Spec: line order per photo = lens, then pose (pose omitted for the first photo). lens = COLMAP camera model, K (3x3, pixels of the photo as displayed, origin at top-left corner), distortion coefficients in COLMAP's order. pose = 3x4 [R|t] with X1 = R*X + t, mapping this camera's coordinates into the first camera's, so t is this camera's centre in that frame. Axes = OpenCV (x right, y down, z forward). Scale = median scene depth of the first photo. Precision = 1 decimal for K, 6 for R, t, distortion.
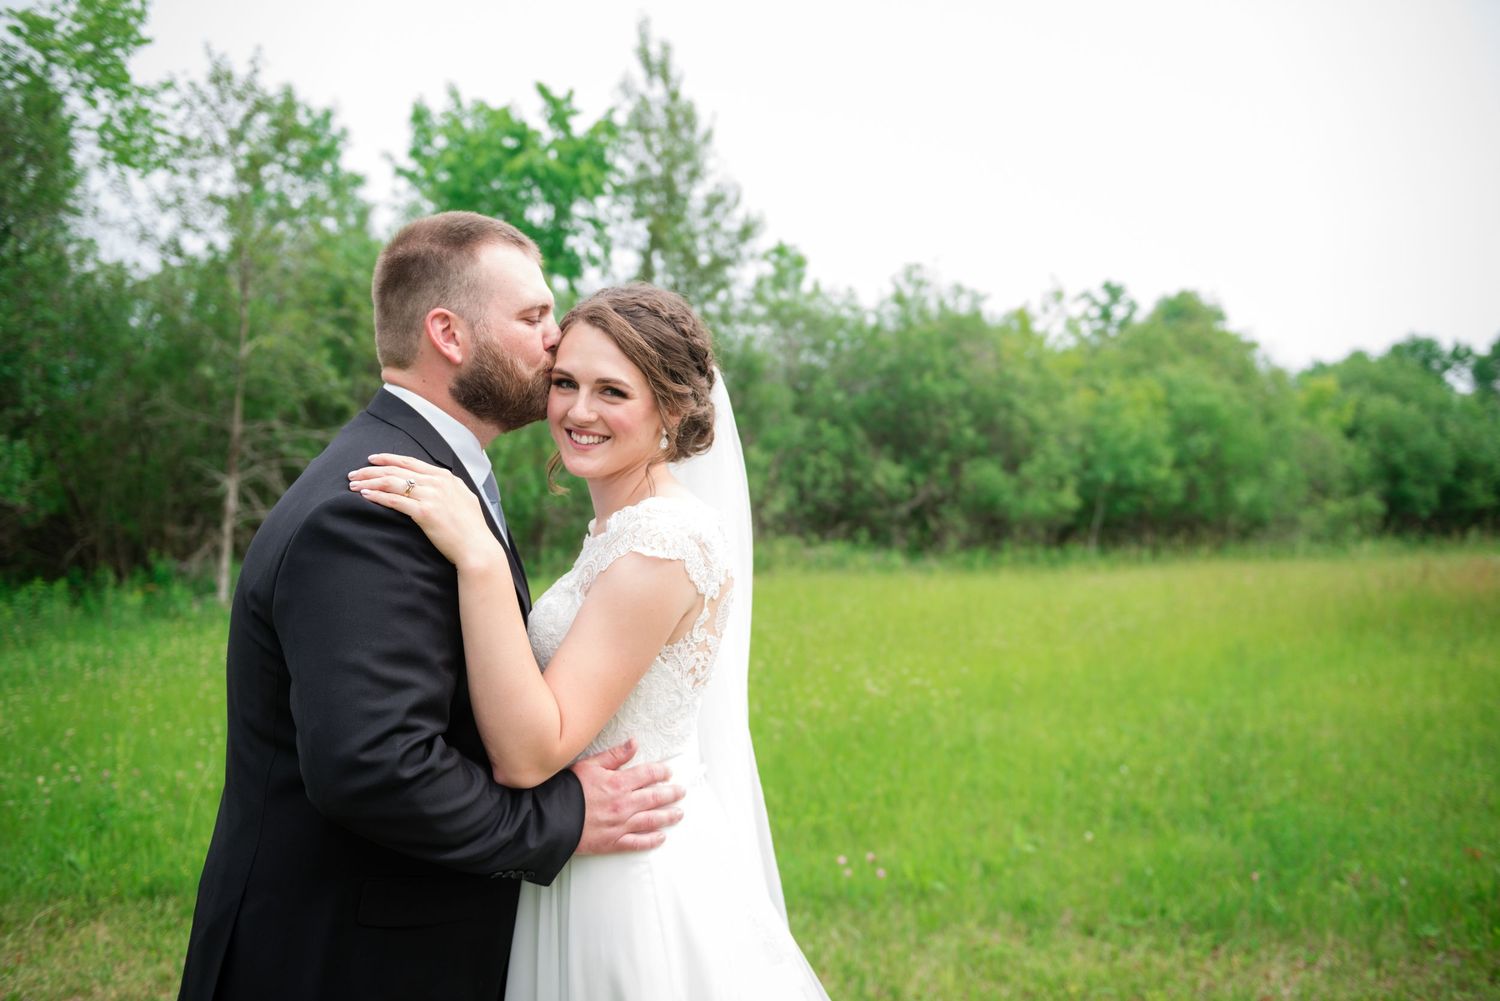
lens RADIAL K [[1313.6, 0, 752.1], [0, 1313.6, 499.3], [0, 0, 1]] dist [-0.002927, -0.001291]
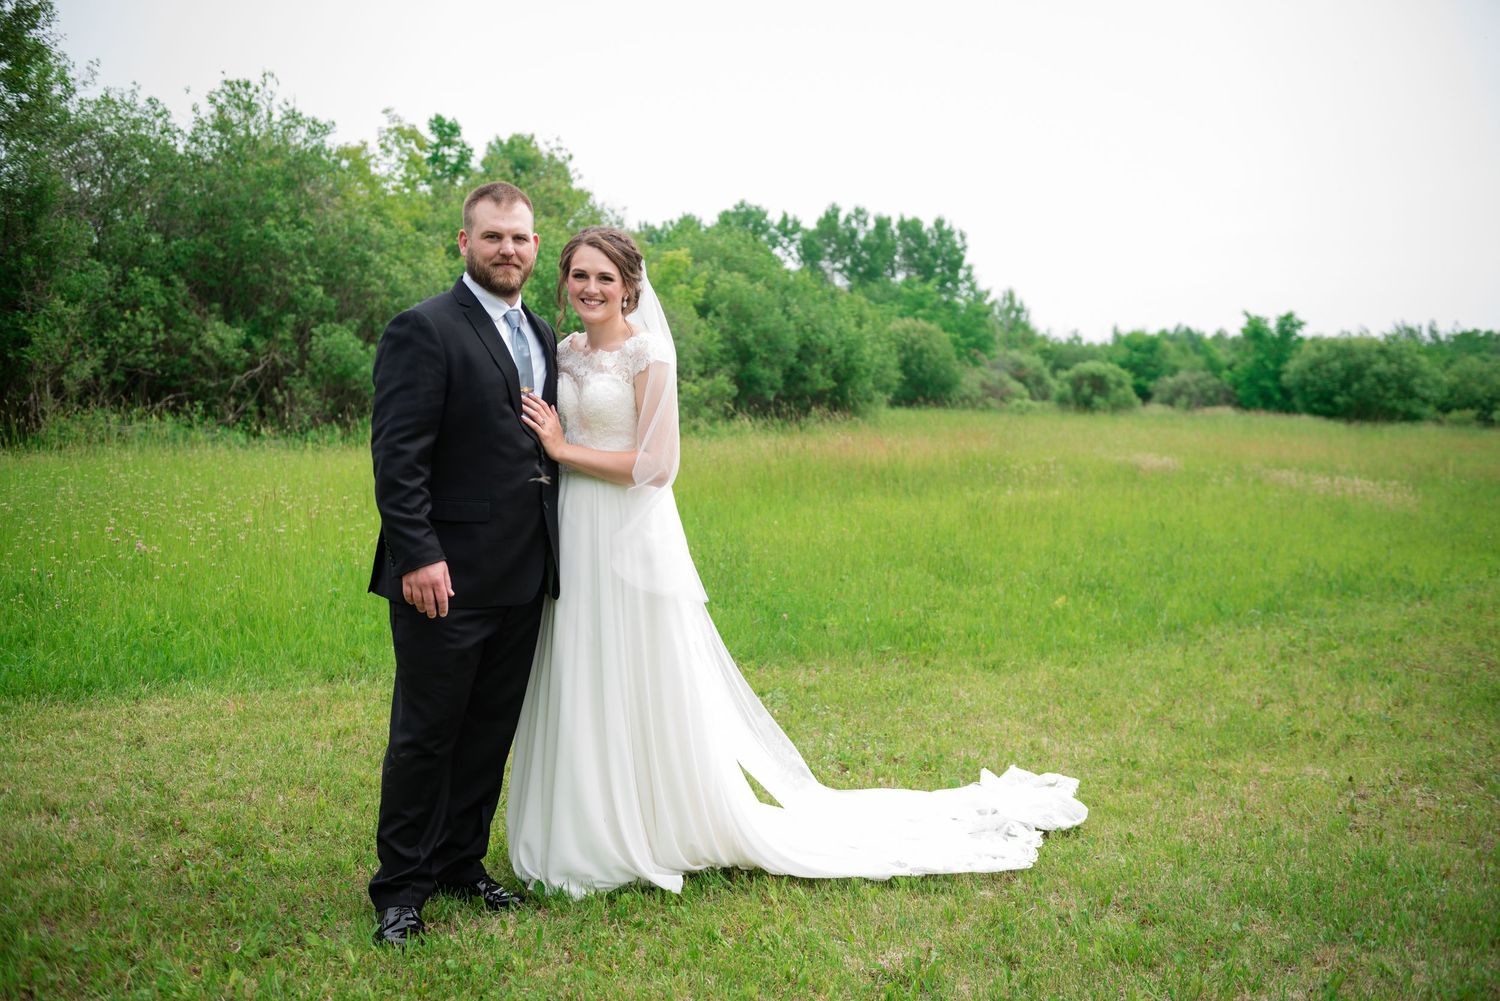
lens RADIAL K [[1646.8, 0, 756.2], [0, 1646.8, 506.1], [0, 0, 1]] dist [0.091187, 0.000000]
pose [[0.885196, -0.017100, 0.464904, -0.087243], [-0.018486, 0.997242, 0.071879, 0.006061], [-0.464851, -0.072221, 0.882439, -0.104500]]
